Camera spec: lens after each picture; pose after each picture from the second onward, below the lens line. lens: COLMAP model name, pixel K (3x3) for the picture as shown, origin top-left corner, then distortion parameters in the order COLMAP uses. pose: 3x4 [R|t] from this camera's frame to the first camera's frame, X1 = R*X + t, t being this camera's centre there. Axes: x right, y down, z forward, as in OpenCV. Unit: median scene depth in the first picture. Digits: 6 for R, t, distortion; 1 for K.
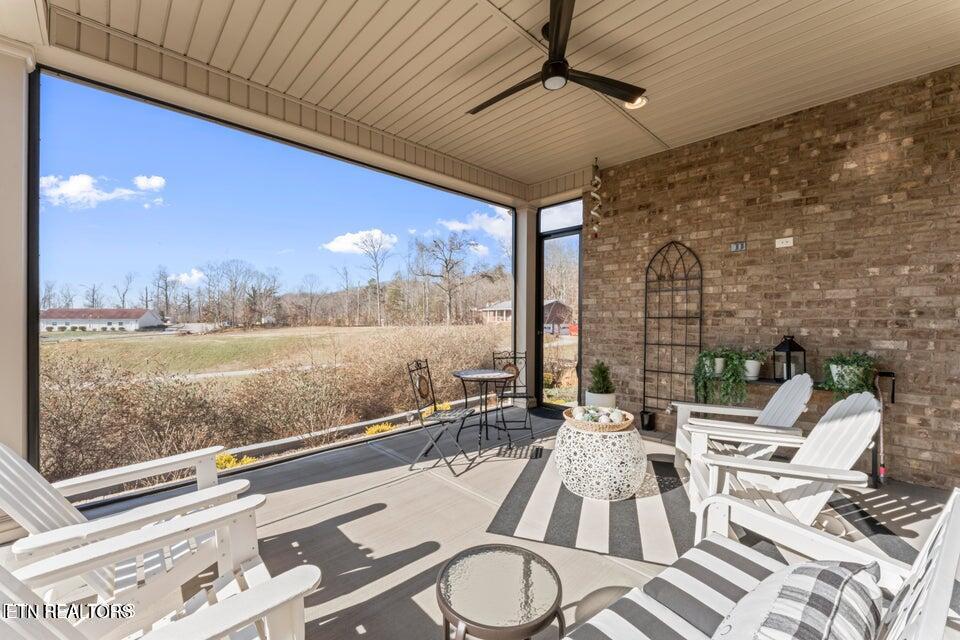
lens RADIAL K [[387.3, 0, 480.2], [0, 387.3, 320.0], [0, 0, 1]] dist [-0.006228, 0.001392]
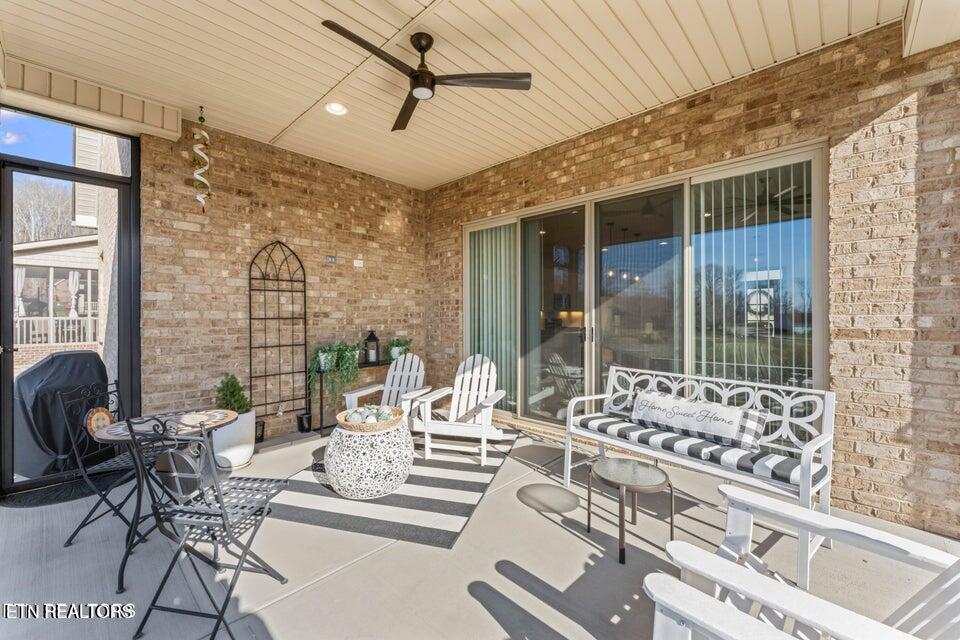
lens RADIAL K [[387.3, 0, 475.1], [0, 387.3, 317.4], [0, 0, 1]] dist [-0.006228, 0.001392]
pose [[-0.046792, -0.003671, 0.998898, -0.530809], [0.009861, 0.999943, 0.004137, -0.008242], [-0.998856, 0.010043, -0.046753, 0.565907]]
